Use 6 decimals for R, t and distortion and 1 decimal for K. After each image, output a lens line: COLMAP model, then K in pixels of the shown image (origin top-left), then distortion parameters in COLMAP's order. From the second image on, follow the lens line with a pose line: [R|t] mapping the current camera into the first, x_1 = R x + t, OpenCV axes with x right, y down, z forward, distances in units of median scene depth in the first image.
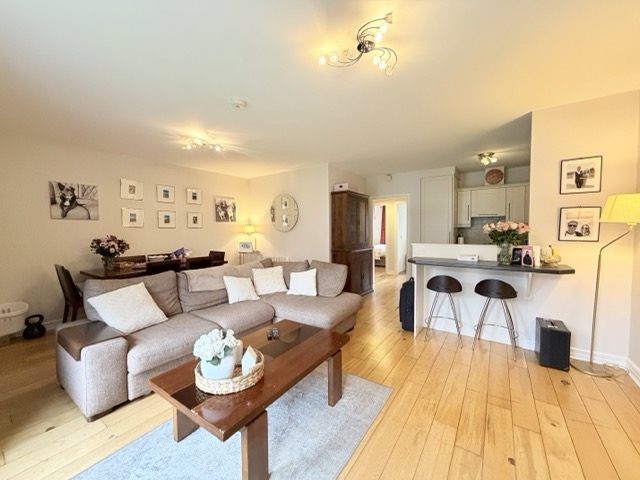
lens RADIAL K [[254.7, 0, 318.3], [0, 254.7, 242.3], [0, 0, 1]] dist [-0.000633, -0.000444]
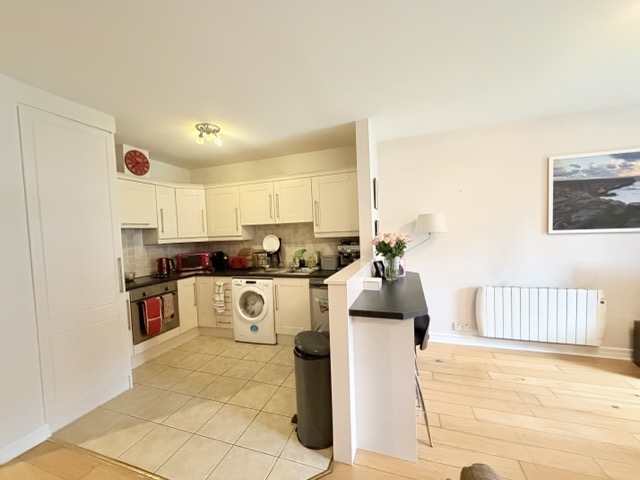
lens RADIAL K [[254.7, 0, 316.9], [0, 254.7, 240.2], [0, 0, 1]] dist [-0.000633, -0.000444]
pose [[-0.278314, -0.012985, 0.960402, -0.027390], [0.092567, 0.994892, 0.040276, -0.079753], [-0.956019, 0.100110, -0.275690, 1.064340]]
